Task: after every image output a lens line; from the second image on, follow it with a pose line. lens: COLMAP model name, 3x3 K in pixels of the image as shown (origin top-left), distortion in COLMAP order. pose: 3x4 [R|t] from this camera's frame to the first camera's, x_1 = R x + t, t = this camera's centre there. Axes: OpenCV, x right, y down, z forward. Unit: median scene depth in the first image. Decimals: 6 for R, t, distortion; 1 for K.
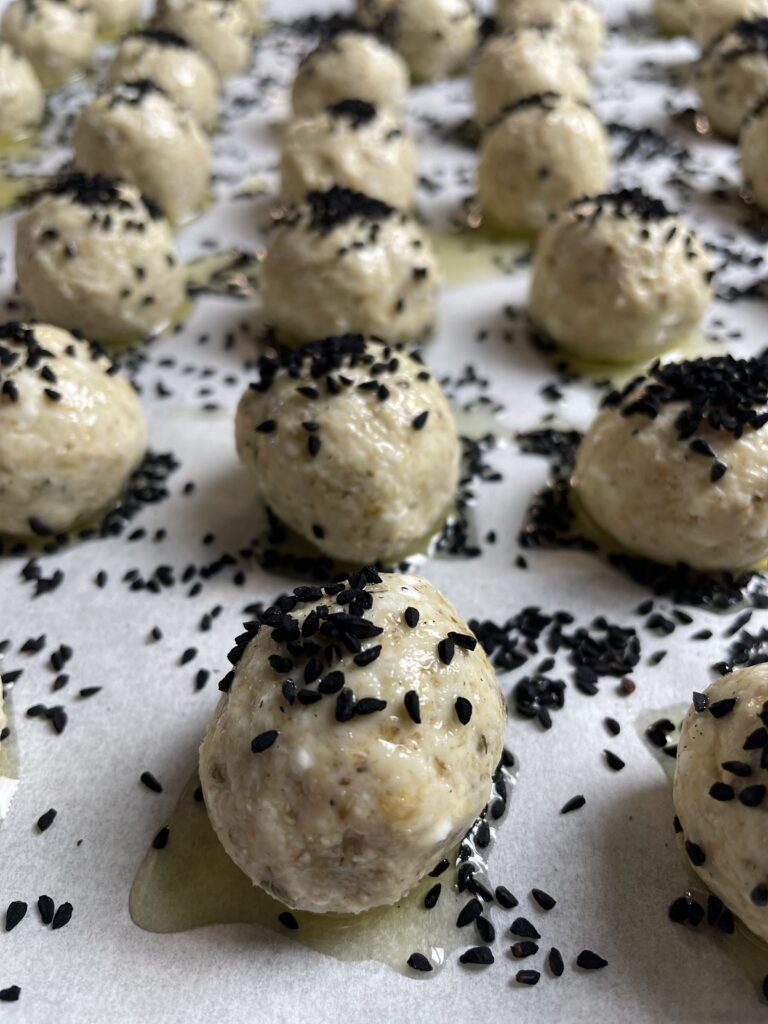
lens RADIAL K [[761.1, 0, 339.9], [0, 761.1, 507.4], [0, 0, 1]] dist [0.070855, -0.113972]
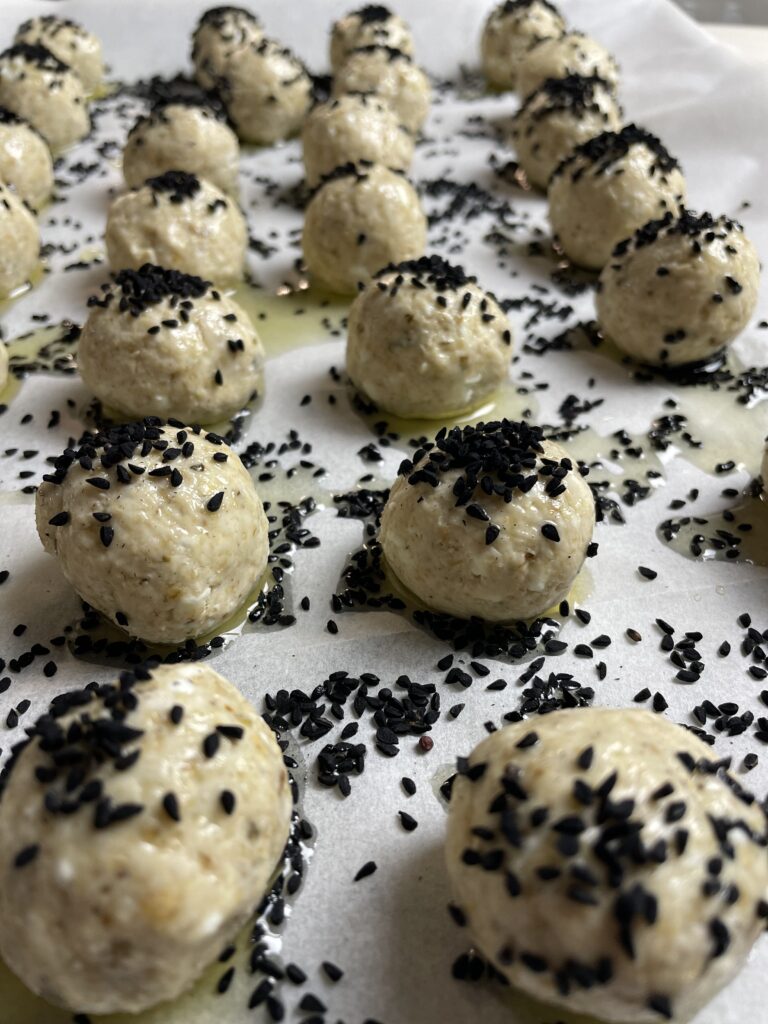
lens RADIAL K [[761.1, 0, 339.9], [0, 761.1, 507.4], [0, 0, 1]] dist [0.070855, -0.113972]
pose [[0.993319, -0.069045, 0.092470, 0.176283], [0.071835, 0.997046, -0.027185, -0.066715], [-0.090319, 0.033646, 0.995344, -0.041427]]
